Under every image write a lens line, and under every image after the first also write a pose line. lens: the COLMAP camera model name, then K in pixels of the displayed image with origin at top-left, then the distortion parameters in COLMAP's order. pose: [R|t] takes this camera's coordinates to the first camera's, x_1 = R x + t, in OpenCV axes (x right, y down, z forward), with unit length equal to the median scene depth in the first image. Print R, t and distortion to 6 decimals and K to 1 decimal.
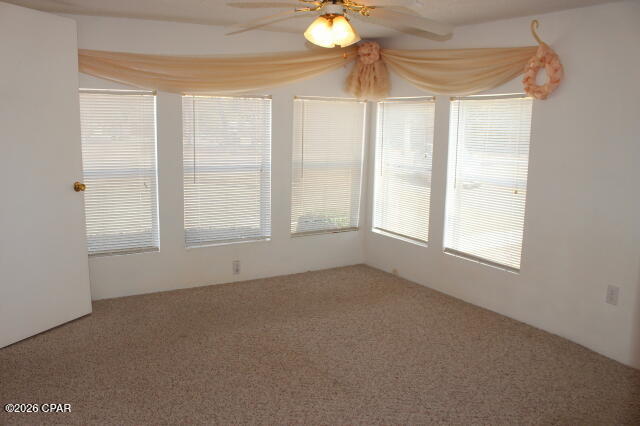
lens RADIAL K [[531.9, 0, 320.0], [0, 531.9, 213.0], [0, 0, 1]] dist [-0.089560, 0.003442]
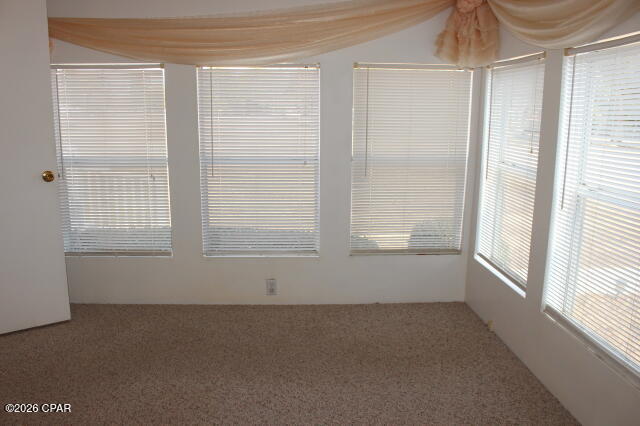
lens RADIAL K [[531.9, 0, 320.0], [0, 531.9, 213.0], [0, 0, 1]] dist [-0.089560, 0.003442]
pose [[0.881000, 0.080277, -0.466256, 0.263628], [-0.069859, 0.996770, 0.039619, -0.042300], [0.467931, -0.002332, 0.883762, 0.340073]]
